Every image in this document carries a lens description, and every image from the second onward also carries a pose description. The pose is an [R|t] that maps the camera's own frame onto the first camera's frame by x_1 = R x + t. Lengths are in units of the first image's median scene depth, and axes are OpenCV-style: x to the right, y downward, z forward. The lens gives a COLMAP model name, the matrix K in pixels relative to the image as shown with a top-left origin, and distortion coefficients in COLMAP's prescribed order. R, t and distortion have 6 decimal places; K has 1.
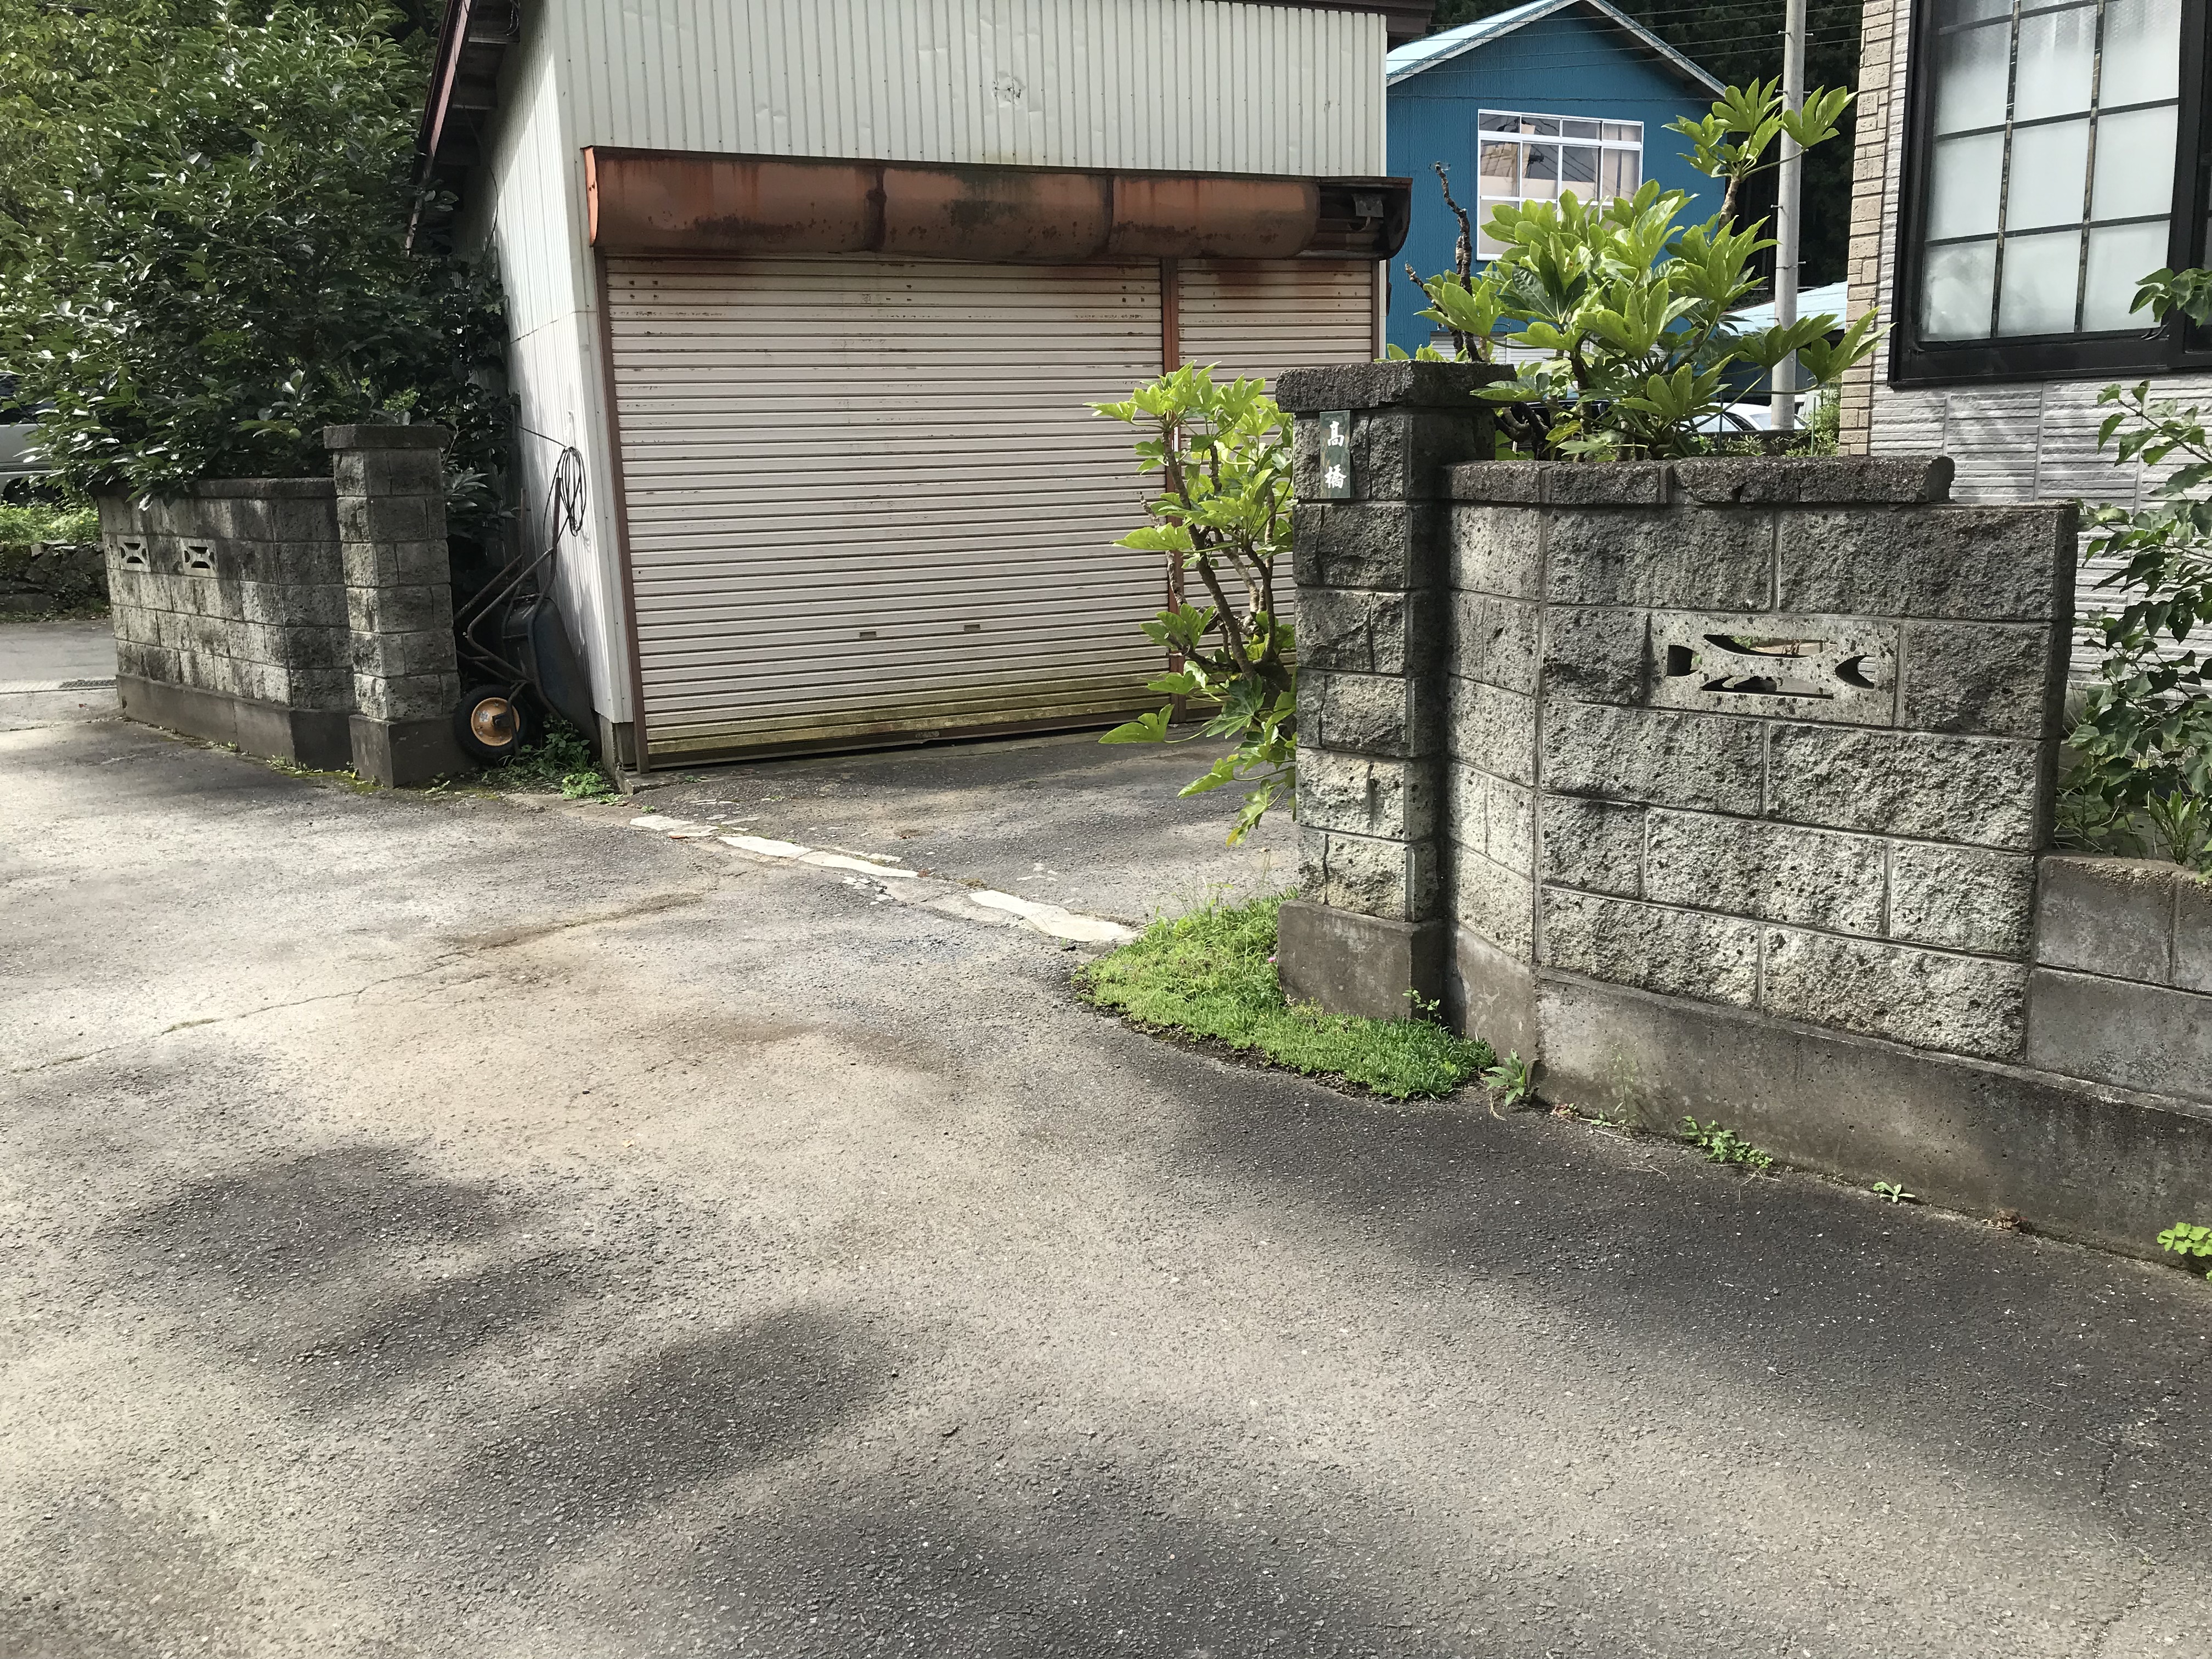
lens RADIAL K [[1810.5, 0, 1100.2], [0, 1810.5, 812.0], [0, 0, 1]] dist [0.077498, -0.141872]
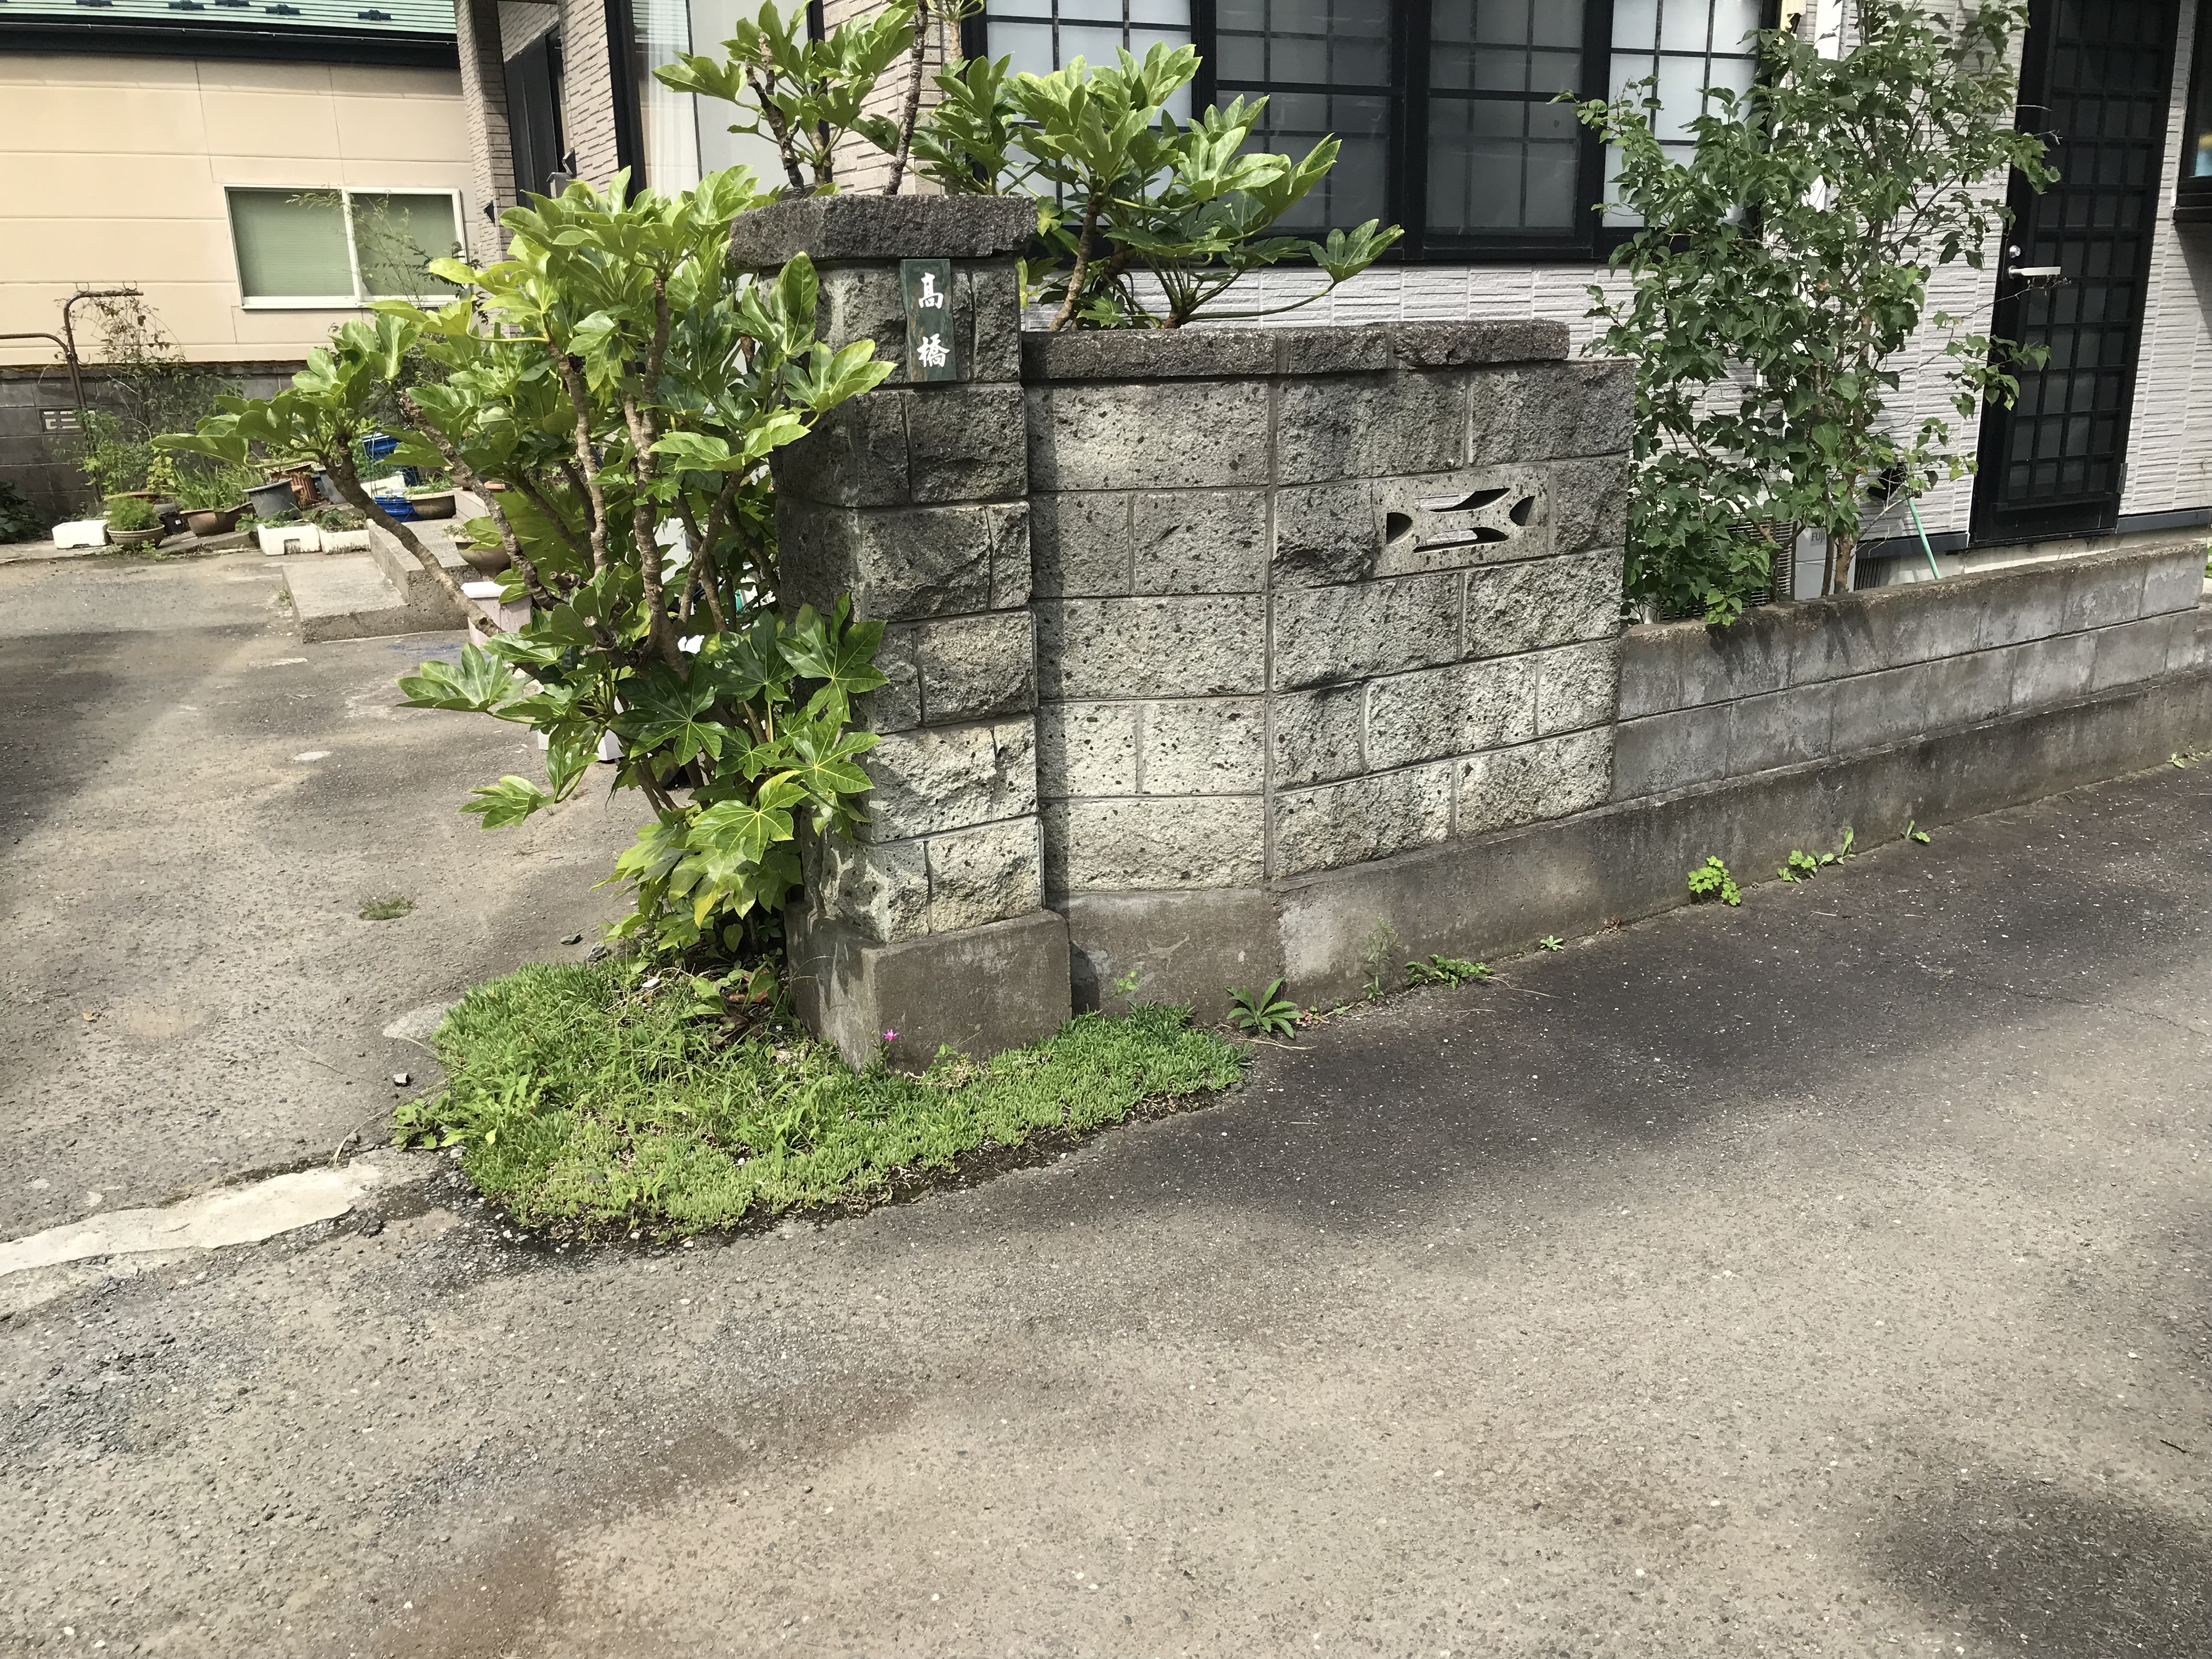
lens RADIAL K [[1810.5, 0, 1100.2], [0, 1810.5, 812.0], [0, 0, 1]] dist [0.077498, -0.141872]
pose [[0.193520, -0.241848, 0.950820, -0.685960], [0.204255, 0.957837, 0.202061, -0.163655], [-0.959599, 0.155107, 0.234759, 0.918128]]
